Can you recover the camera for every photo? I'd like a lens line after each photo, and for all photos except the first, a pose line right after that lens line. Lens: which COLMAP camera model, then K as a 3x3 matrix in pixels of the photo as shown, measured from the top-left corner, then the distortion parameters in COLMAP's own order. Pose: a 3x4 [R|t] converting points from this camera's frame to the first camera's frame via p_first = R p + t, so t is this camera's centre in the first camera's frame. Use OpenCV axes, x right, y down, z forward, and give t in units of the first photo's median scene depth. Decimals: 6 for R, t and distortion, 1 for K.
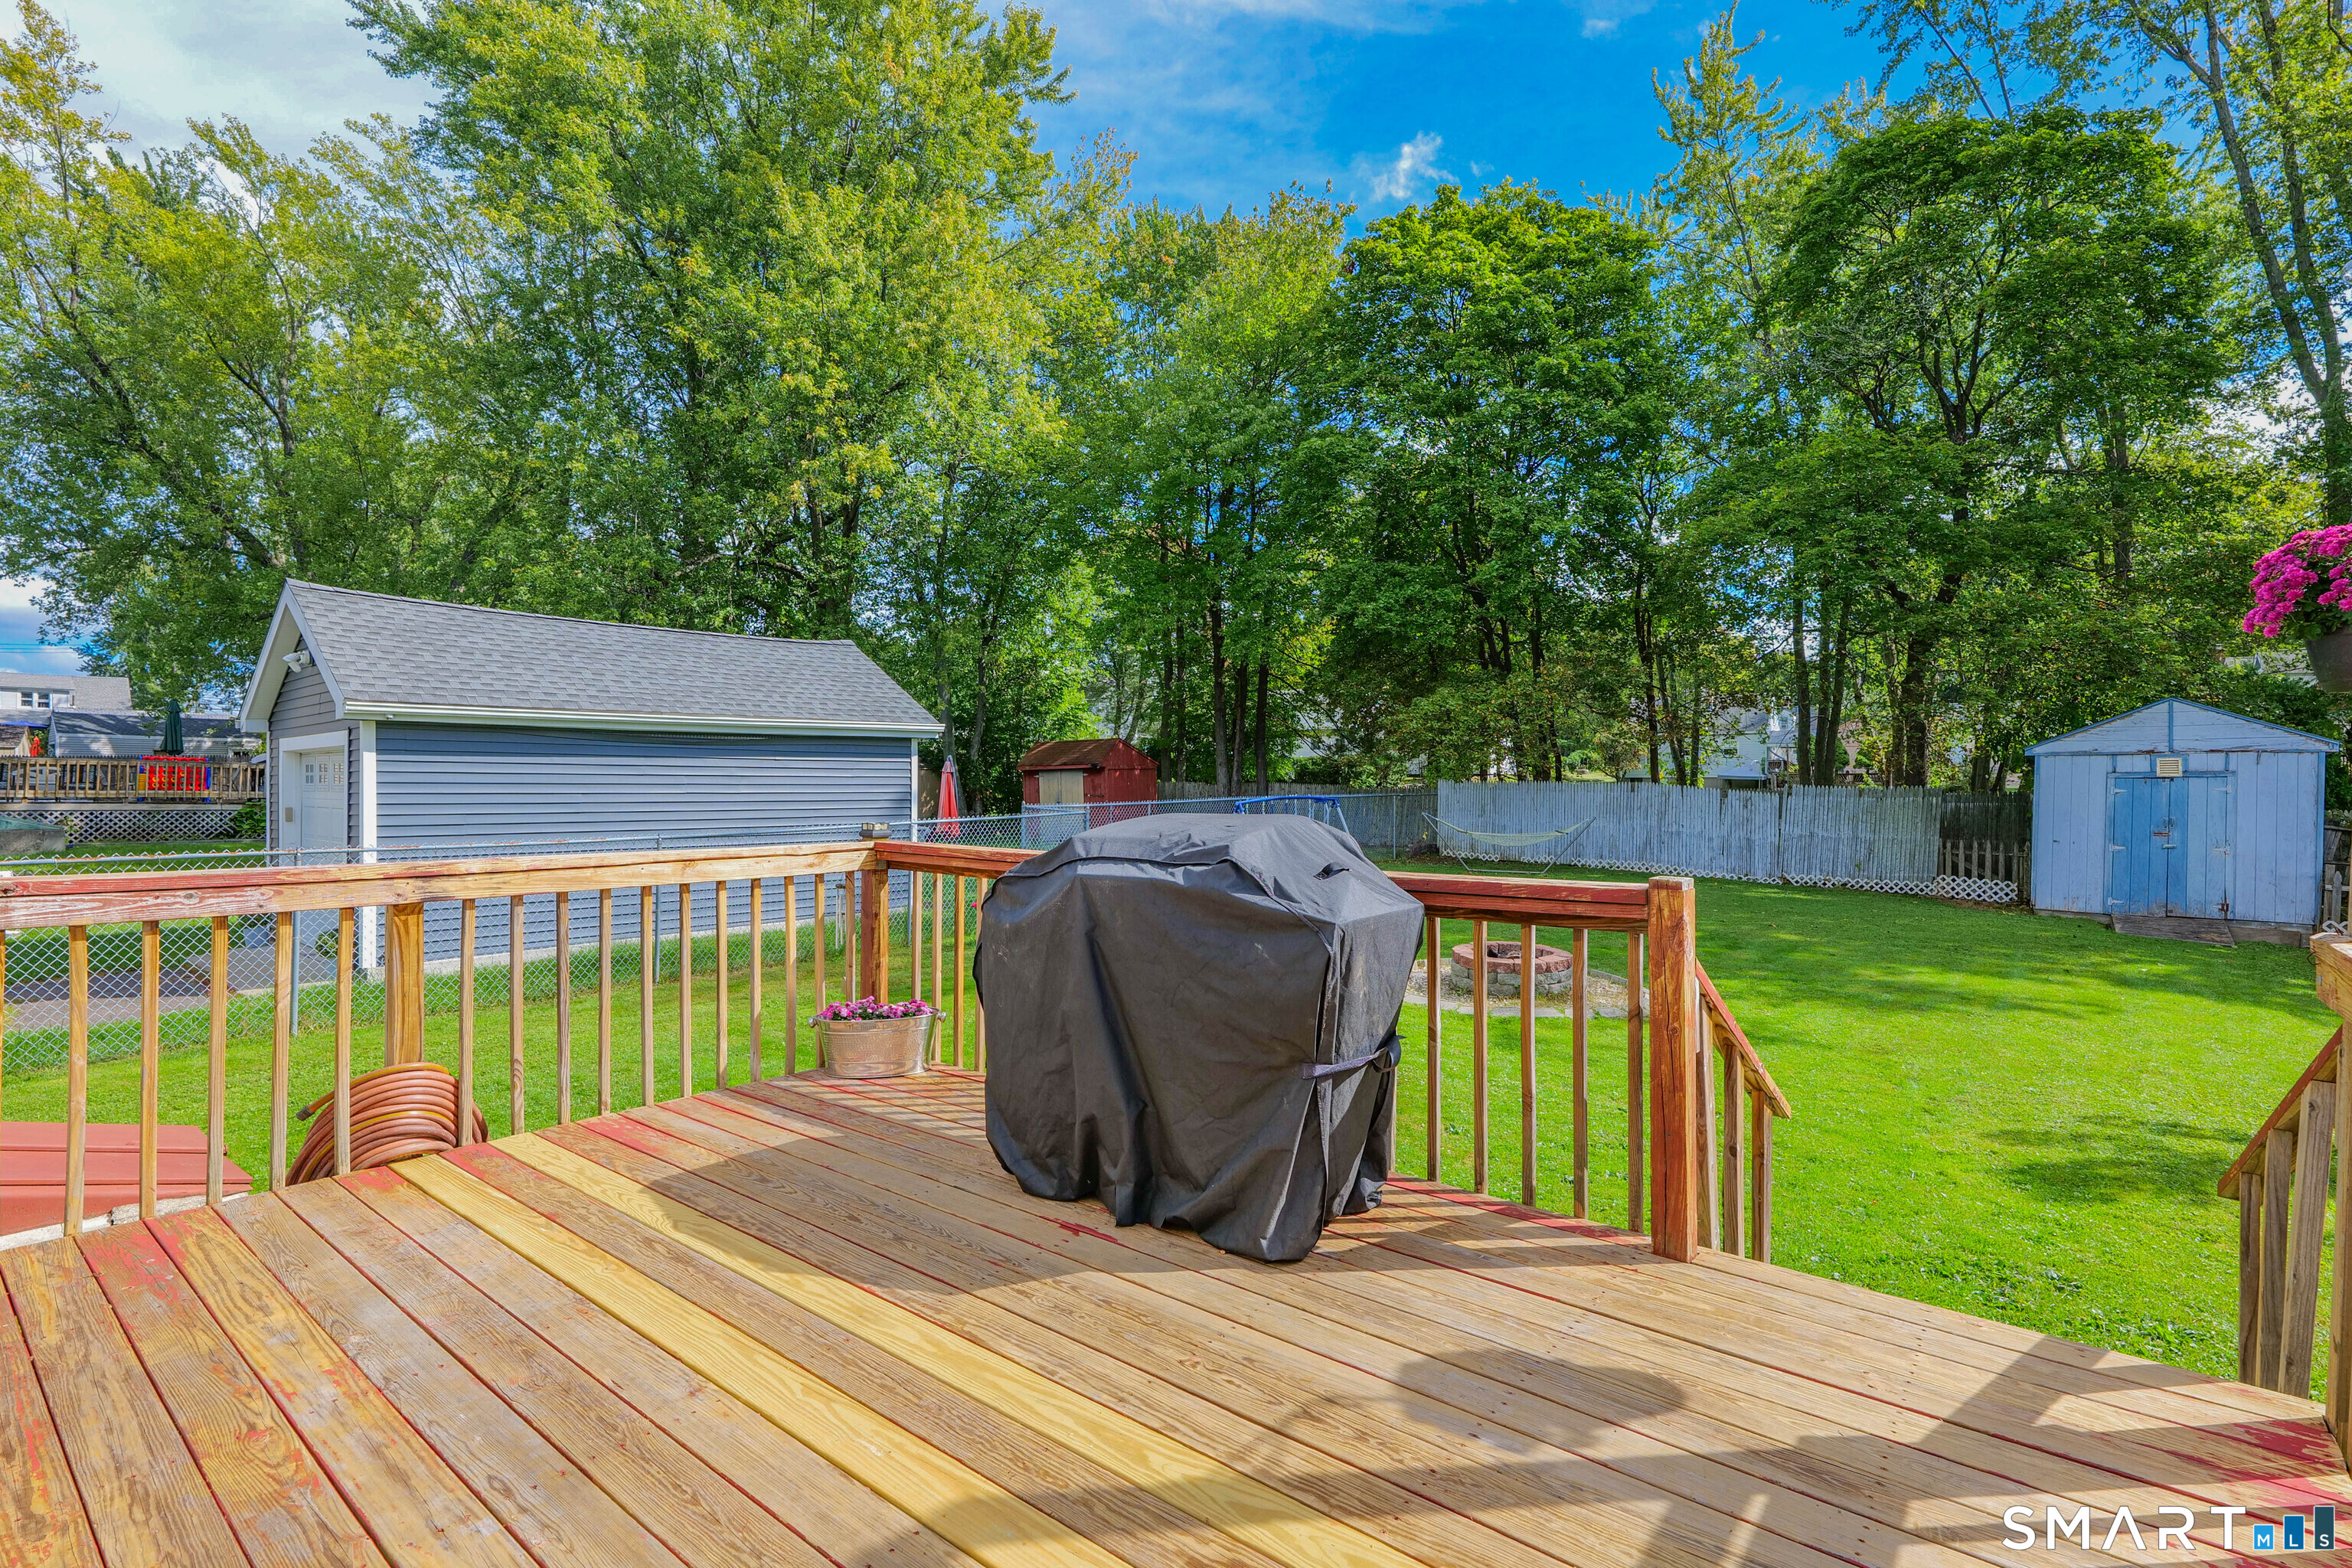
lens RADIAL K [[1053.0, 0, 1118.0], [0, 1053.0, 789.6], [0, 0, 1]] dist [-0.001160, -0.000147]
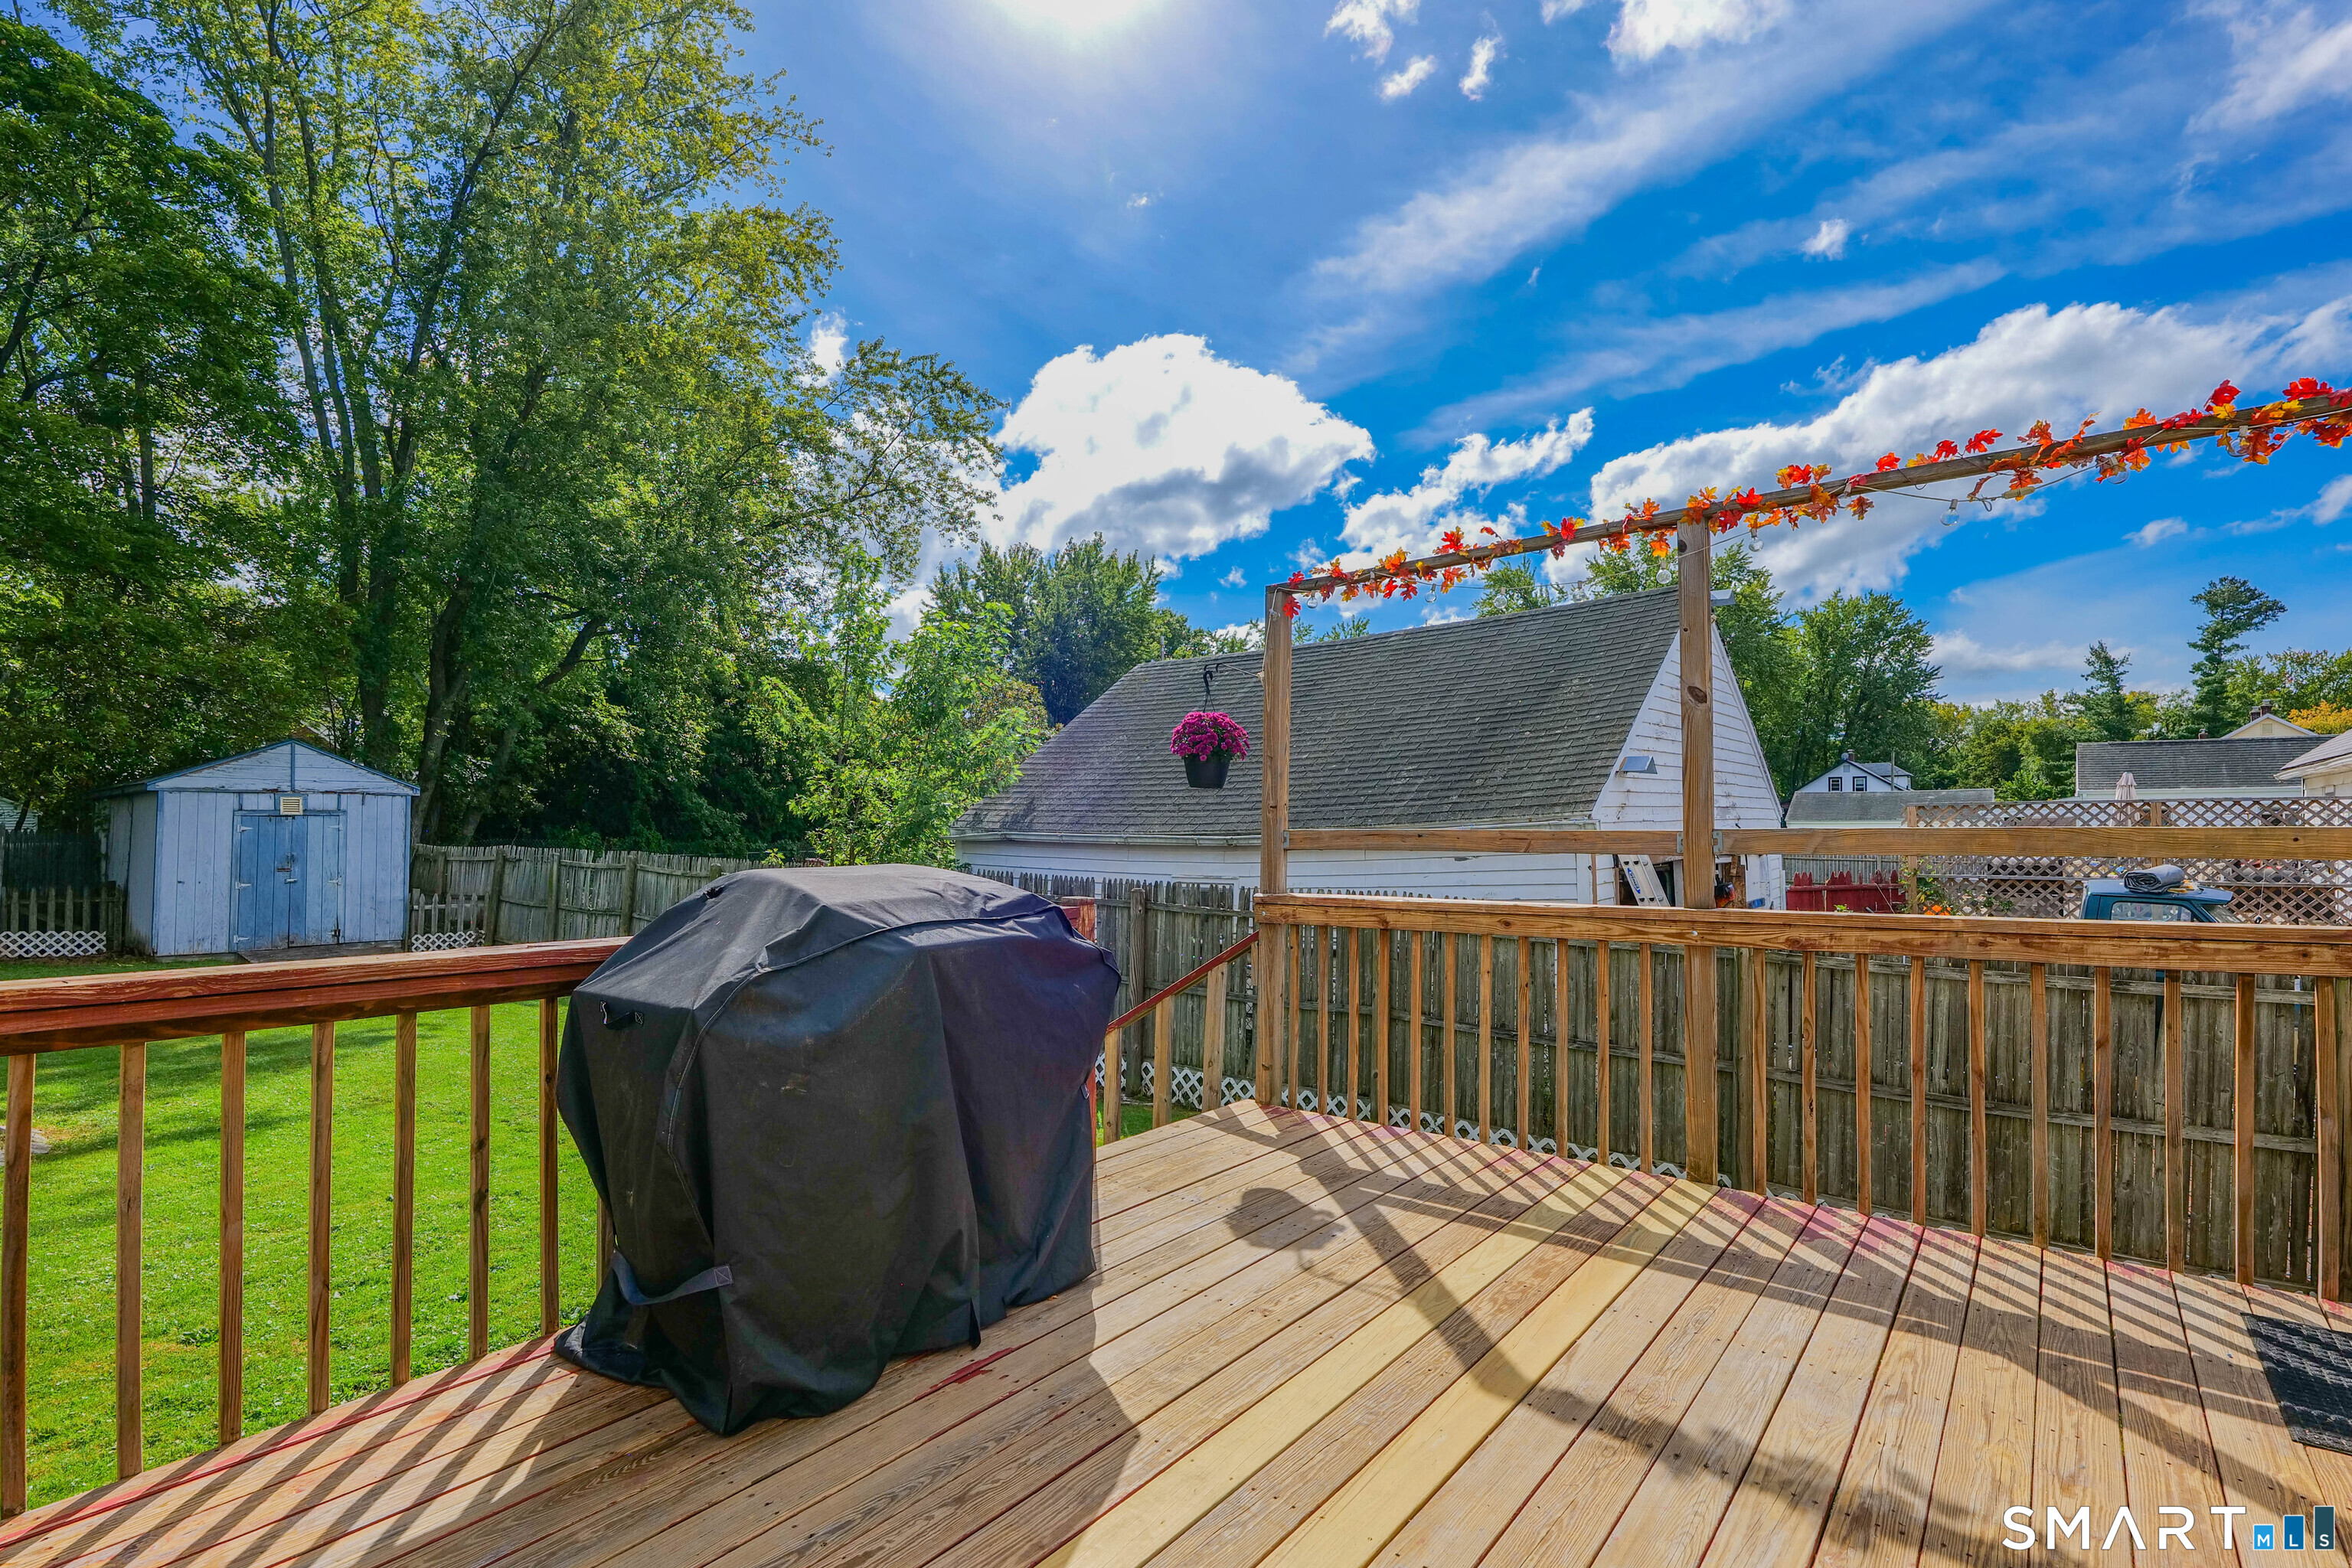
lens RADIAL K [[1108.7, 0, 1183.1], [0, 1108.7, 822.0], [0, 0, 1]] dist [0.000191, -0.000071]
pose [[-0.020775, 0.002201, 0.999782, -0.136127], [0.001314, 0.999997, -0.002174, -0.001675], [-0.999783, 0.001269, -0.020778, 0.126945]]
